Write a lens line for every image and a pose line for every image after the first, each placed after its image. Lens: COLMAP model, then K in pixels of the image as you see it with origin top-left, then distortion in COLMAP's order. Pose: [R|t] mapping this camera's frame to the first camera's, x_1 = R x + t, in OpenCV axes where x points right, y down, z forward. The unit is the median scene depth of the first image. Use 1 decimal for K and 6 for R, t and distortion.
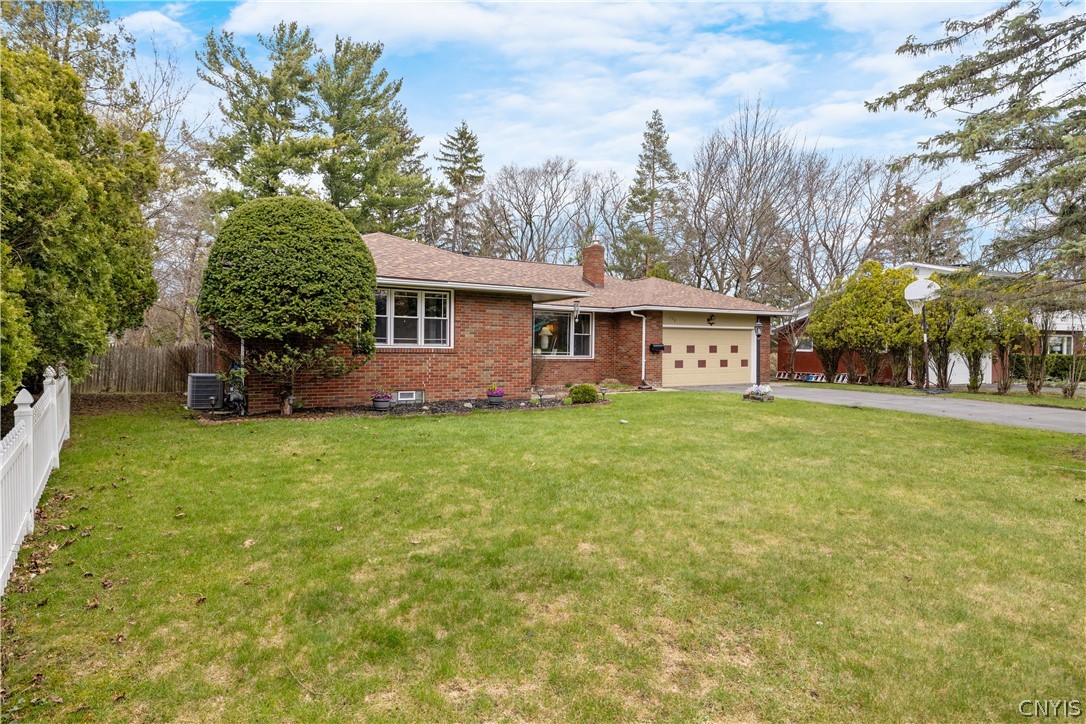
lens RADIAL K [[599.7, 0, 553.0], [0, 599.7, 349.1], [0, 0, 1]] dist [-0.014114, 0.000292]
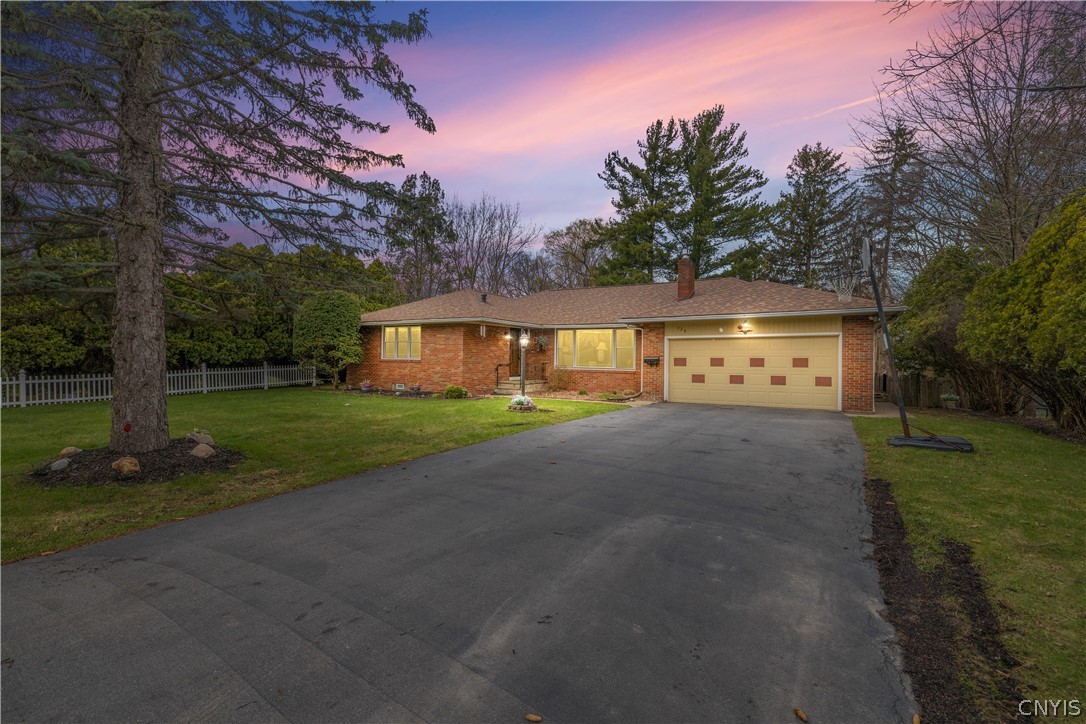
lens RADIAL K [[497.8, 0, 543.0], [0, 497.8, 362.0], [0, 0, 1]] dist [0.001057, 0.000150]
pose [[0.425105, 0.002393, -0.905141, 0.811307], [-0.007915, 0.999968, -0.001074, 0.002700], [0.905109, 0.007620, 0.425110, 0.481922]]
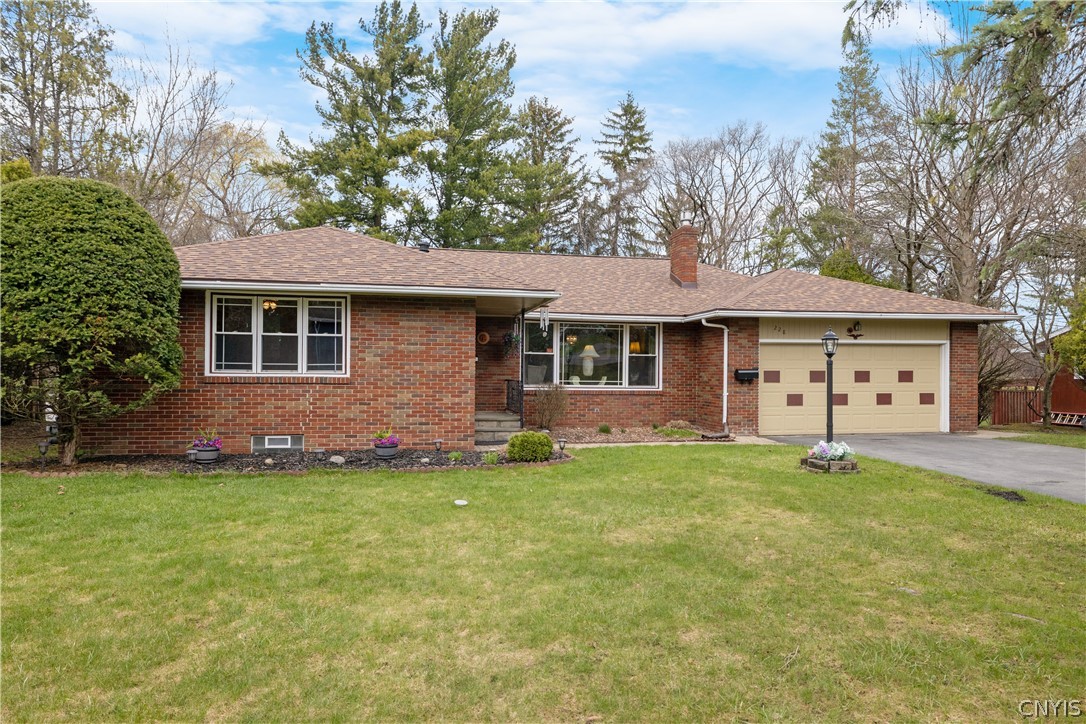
lens RADIAL K [[711.4, 0, 543.0], [0, 711.4, 362.0], [0, 0, 1]] dist [-0.000448, -0.000864]
pose [[0.935973, -0.006409, -0.352013, 0.232472], [0.000673, 0.999865, -0.016415, -0.003373], [0.352071, 0.015127, 0.935851, 0.193979]]
